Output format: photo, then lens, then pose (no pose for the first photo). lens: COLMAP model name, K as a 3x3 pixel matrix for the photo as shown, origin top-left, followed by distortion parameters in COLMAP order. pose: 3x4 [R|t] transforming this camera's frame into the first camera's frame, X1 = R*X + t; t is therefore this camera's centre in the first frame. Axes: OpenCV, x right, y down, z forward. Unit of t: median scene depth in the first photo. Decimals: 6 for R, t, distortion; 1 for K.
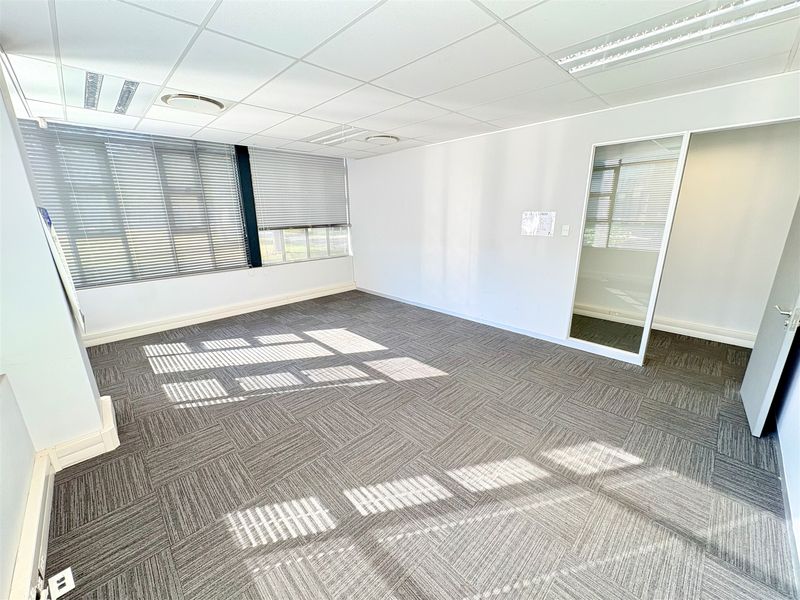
lens RADIAL K [[320.7, 0, 400.0], [0, 320.7, 300.0], [0, 0, 1]] dist [0.020903, 0.000059]
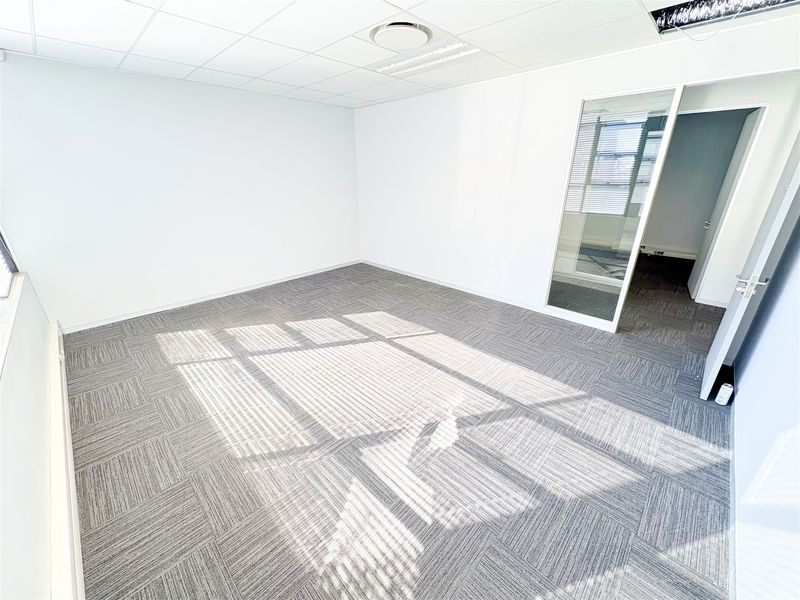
lens RADIAL K [[317.2, 0, 400.2], [0, 317.2, 286.6], [0, 0, 1]] dist [0.000897, 0.000180]
pose [[0.999650, -0.005754, 0.025837, 0.335235], [0.003654, 0.996740, 0.080594, 0.095876], [-0.026217, -0.080472, 0.996412, -0.337273]]
